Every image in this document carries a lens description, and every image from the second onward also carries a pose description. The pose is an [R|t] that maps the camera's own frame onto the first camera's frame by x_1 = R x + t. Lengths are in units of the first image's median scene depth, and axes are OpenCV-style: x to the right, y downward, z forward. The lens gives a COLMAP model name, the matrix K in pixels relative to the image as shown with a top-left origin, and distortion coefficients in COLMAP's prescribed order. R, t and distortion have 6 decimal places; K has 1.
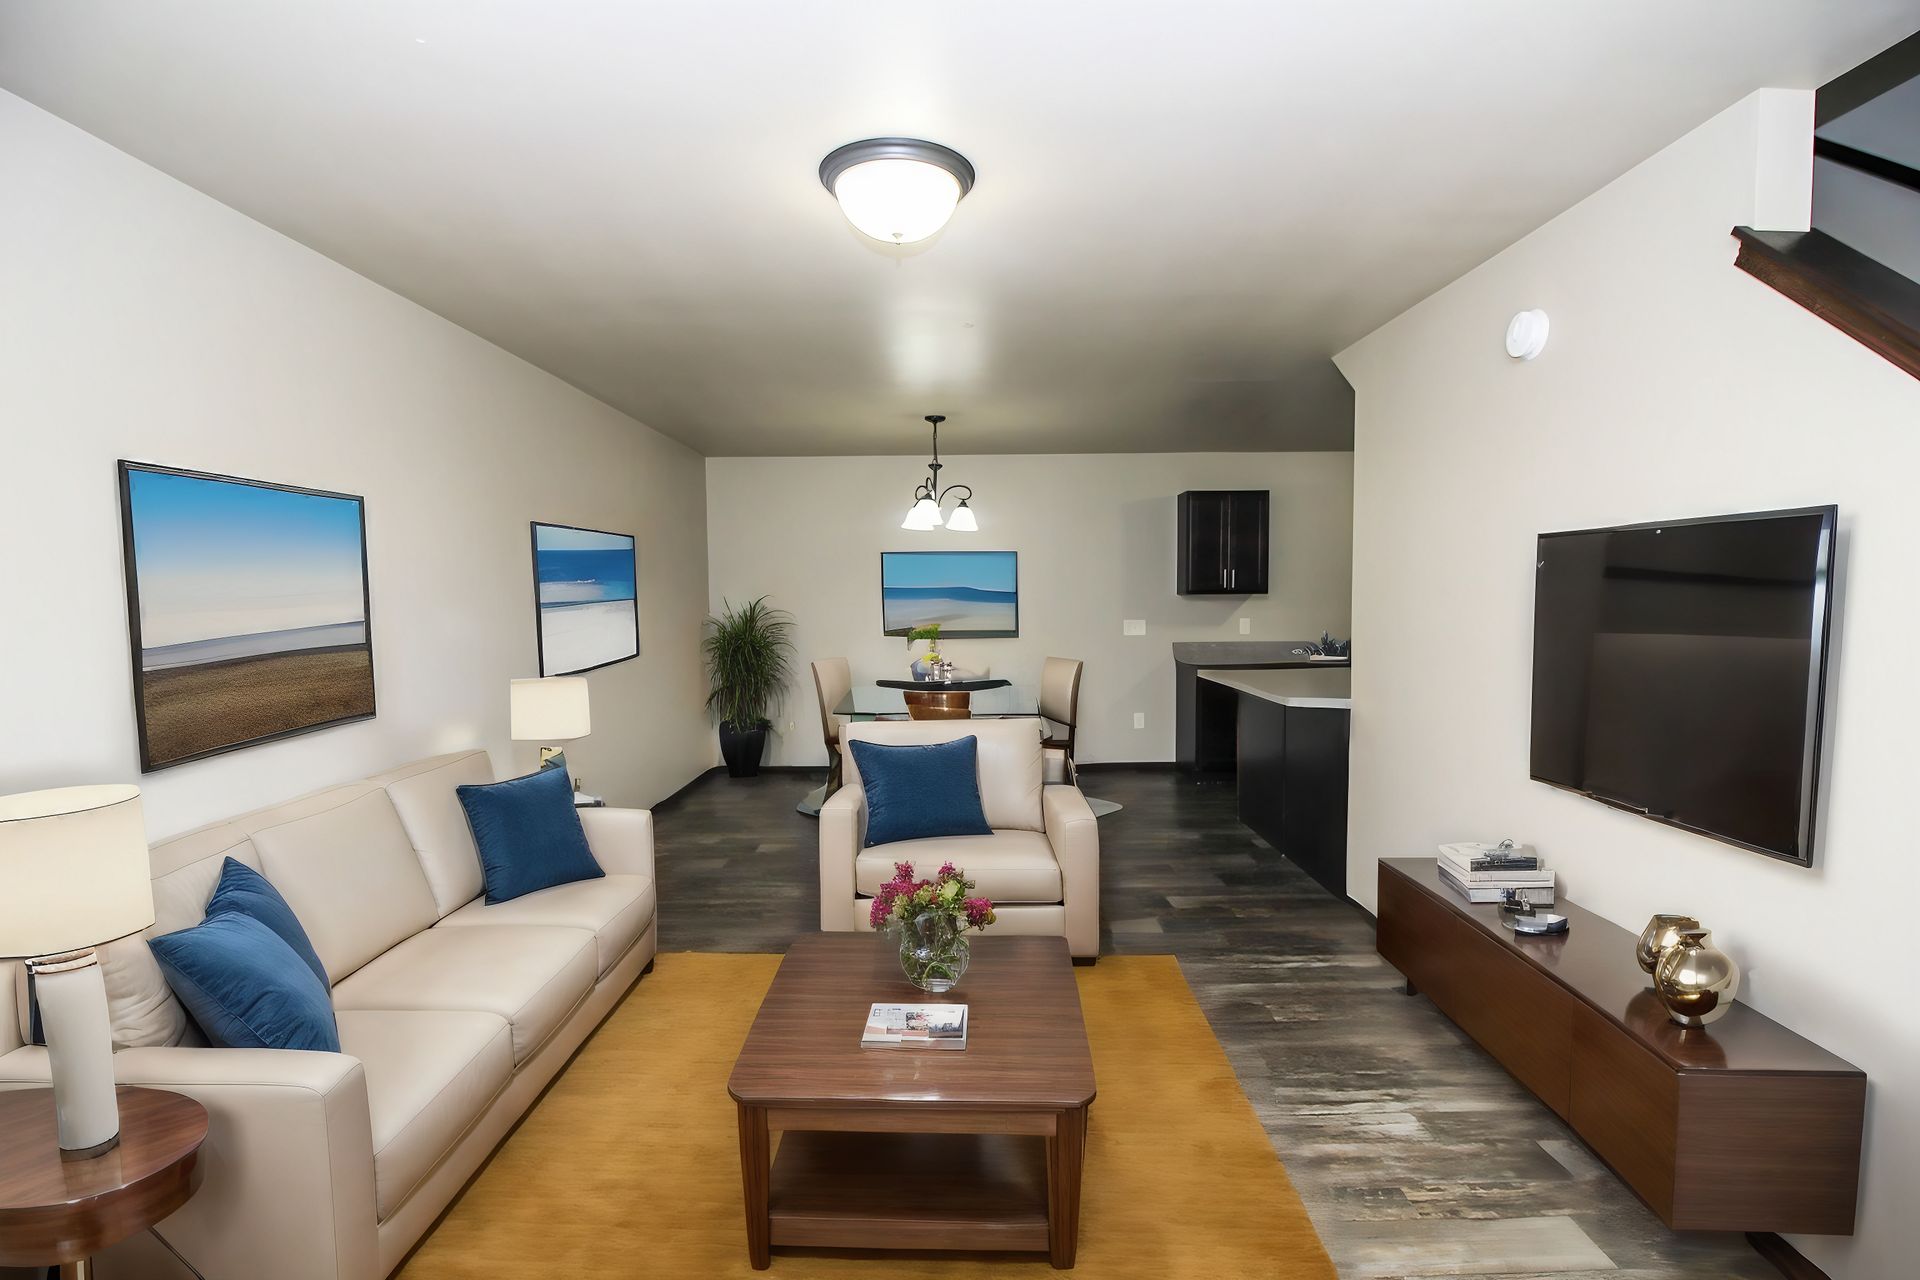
lens RADIAL K [[870.5, 0, 961.3], [0, 870.5, 628.5], [0, 0, 1]] dist [-0.000525, -0.012431]
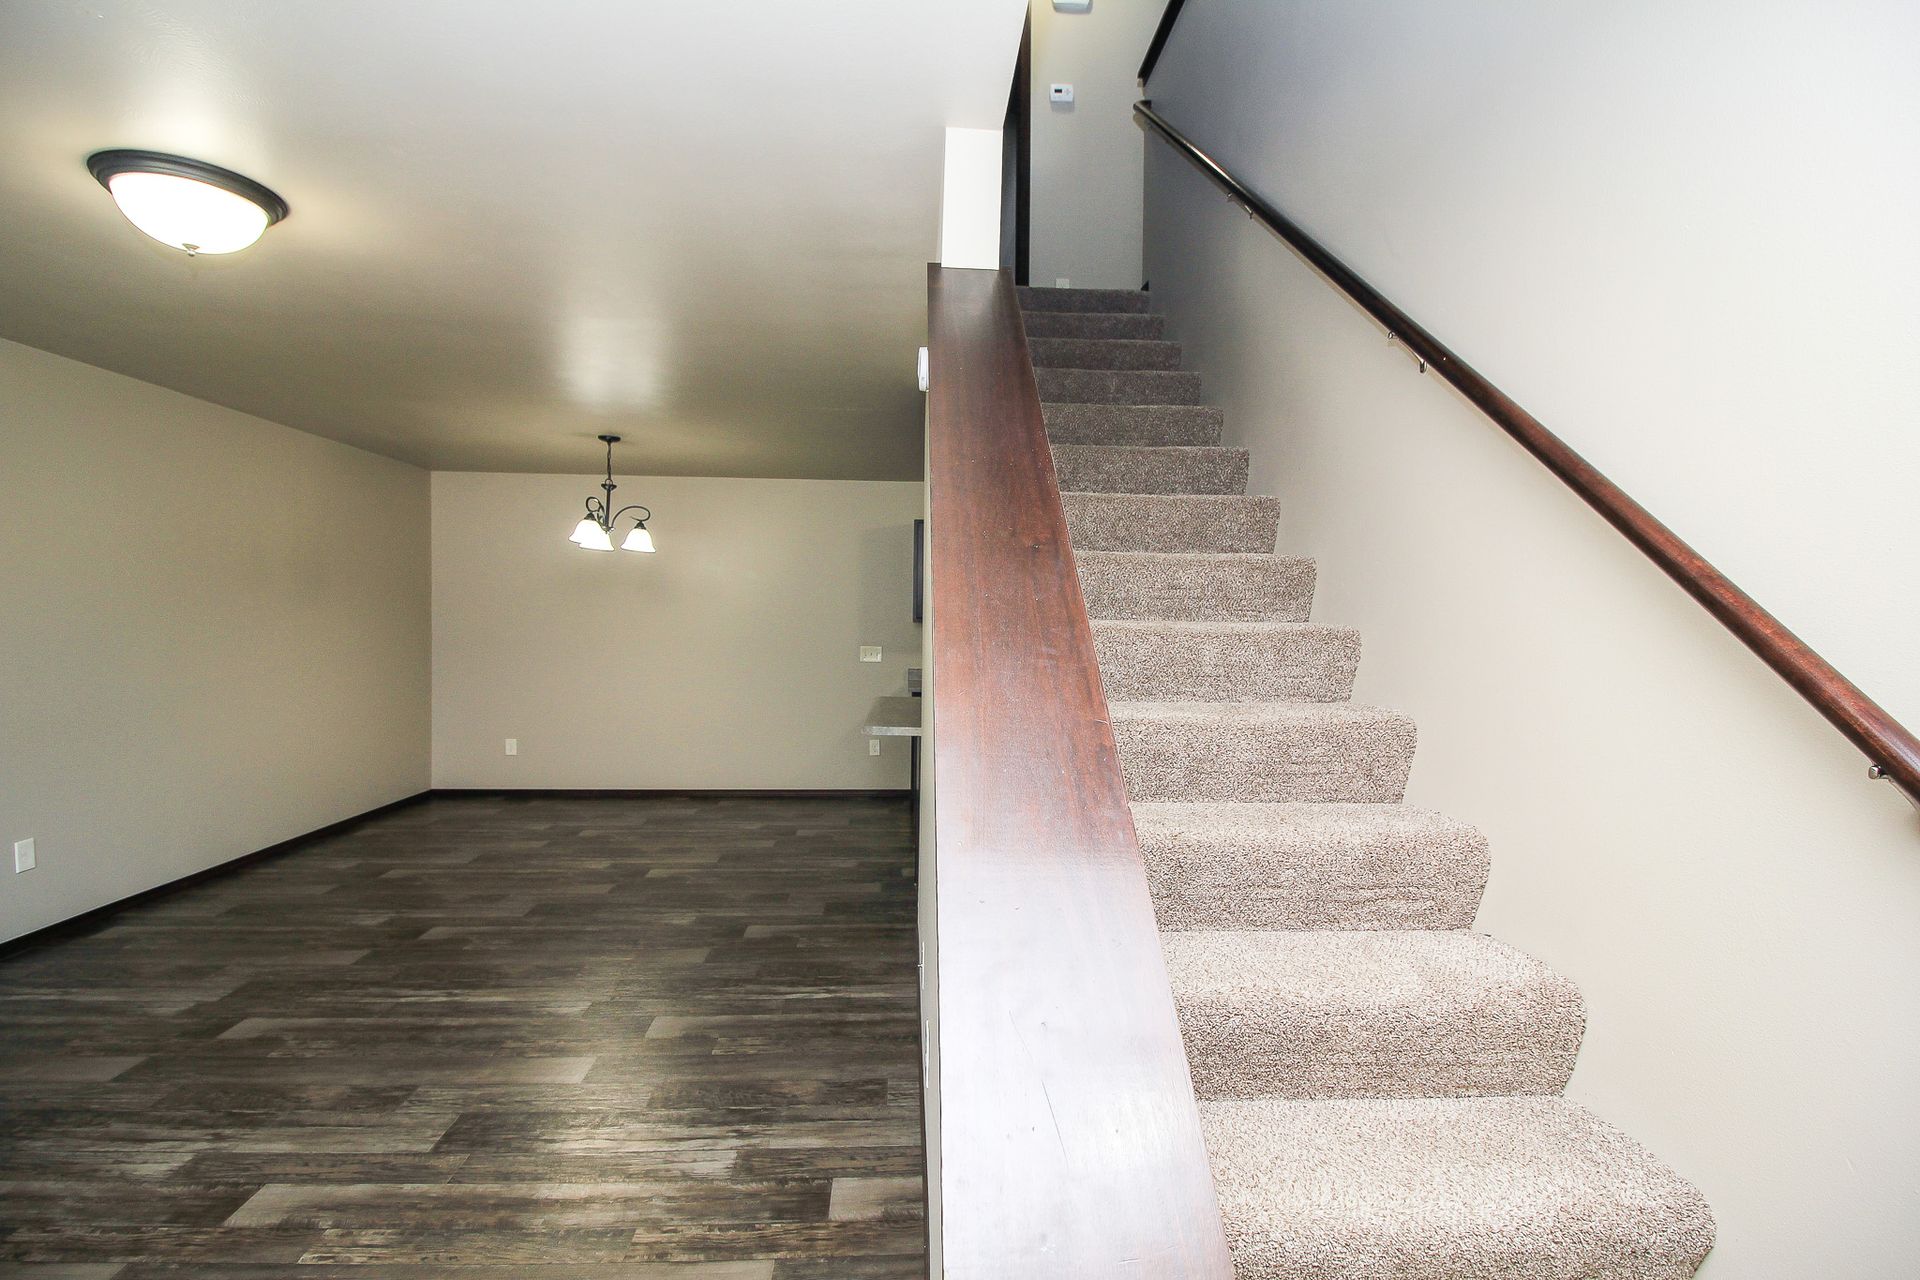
lens RADIAL K [[866.5, 0, 960.0], [0, 866.5, 640.0], [0, 0, 1]] dist [-0.000766, -0.013487]
pose [[0.998120, 0.020111, 0.057904, 0.411540], [-0.019130, 0.999665, -0.017439, -0.003709], [-0.058236, 0.016298, 0.998170, -0.000667]]
